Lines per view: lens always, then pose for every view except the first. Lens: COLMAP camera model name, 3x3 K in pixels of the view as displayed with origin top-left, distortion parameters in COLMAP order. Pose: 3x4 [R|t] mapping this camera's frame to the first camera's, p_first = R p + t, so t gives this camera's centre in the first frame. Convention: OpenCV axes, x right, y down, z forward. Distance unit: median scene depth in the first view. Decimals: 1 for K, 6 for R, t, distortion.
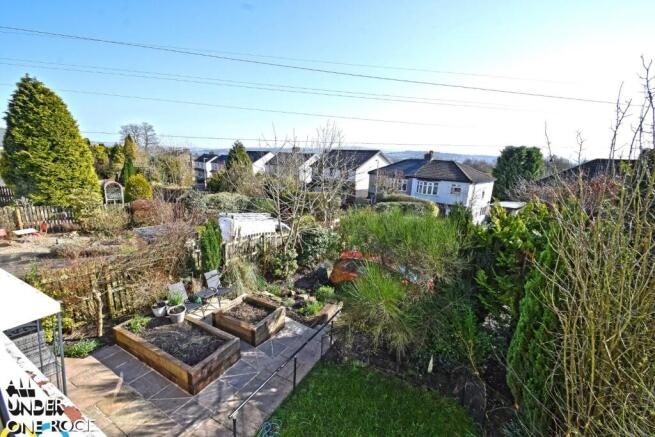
lens RADIAL K [[293.9, 0, 327.5], [0, 293.9, 218.5], [0, 0, 1]] dist [0.001991, -0.000086]
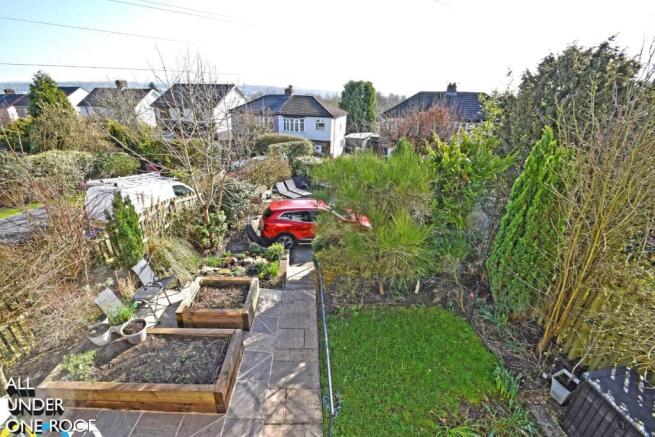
lens RADIAL K [[289.9, 0, 327.5], [0, 289.9, 218.5], [0, 0, 1]] dist [-0.003129, -0.000594]
pose [[0.871780, -0.206052, 0.444457, -0.110221], [0.111003, 0.966731, 0.230453, -0.017037], [-0.477156, -0.151568, 0.865650, 0.061901]]
